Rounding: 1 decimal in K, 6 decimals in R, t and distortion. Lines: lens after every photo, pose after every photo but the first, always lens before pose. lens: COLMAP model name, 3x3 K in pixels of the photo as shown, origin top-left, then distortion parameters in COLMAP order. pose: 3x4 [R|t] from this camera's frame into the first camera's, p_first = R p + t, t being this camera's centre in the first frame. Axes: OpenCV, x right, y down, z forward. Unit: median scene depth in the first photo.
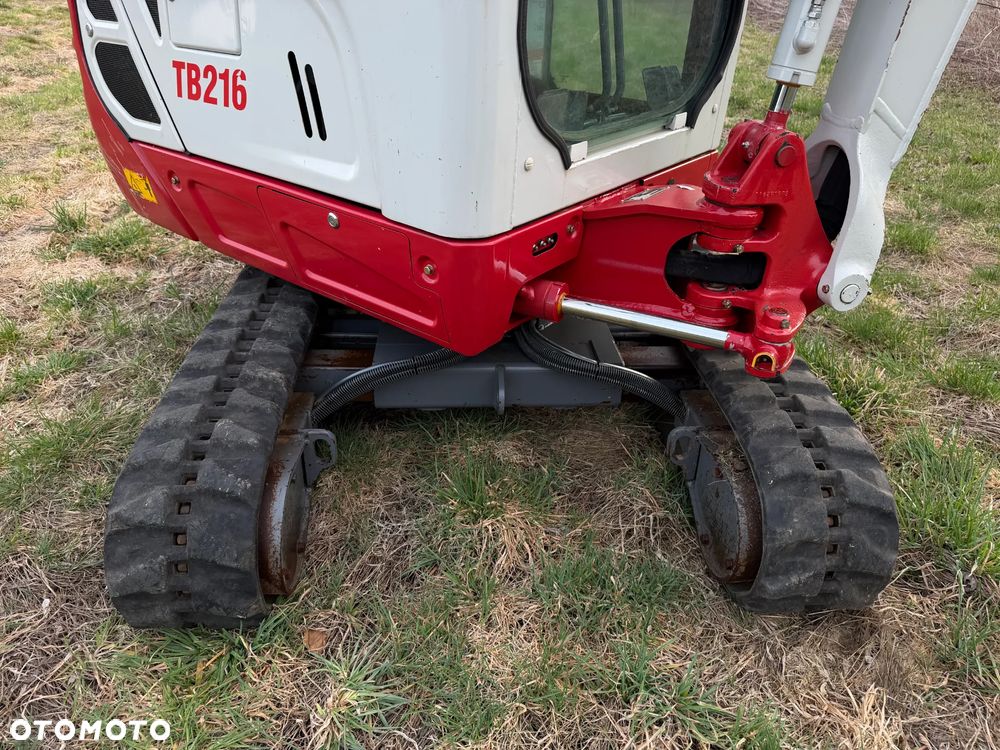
lens RADIAL K [[698.1, 0, 500.0], [0, 698.1, 375.0], [0, 0, 1]] dist [0.062191, -0.073525]
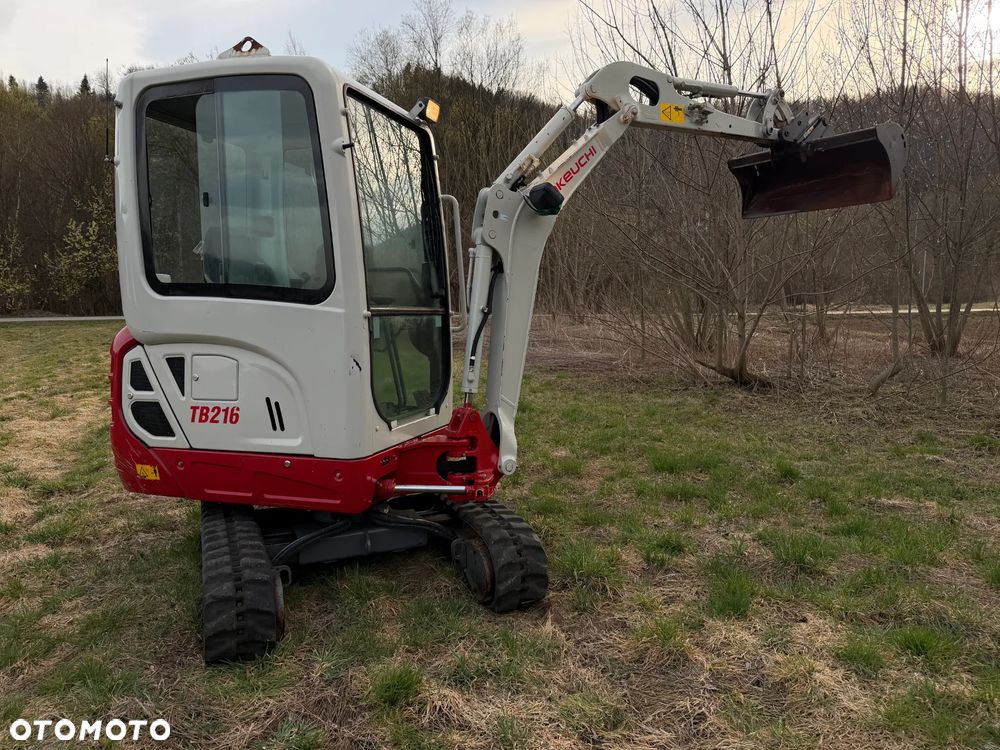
lens RADIAL K [[698.1, 0, 500.0], [0, 698.1, 375.0], [0, 0, 1]] dist [0.062191, -0.073525]
pose [[0.942761, -0.069861, 0.326068, -0.299514], [0.200225, 0.900520, -0.385972, 0.504769], [-0.266666, 0.429166, 0.862963, -1.187302]]
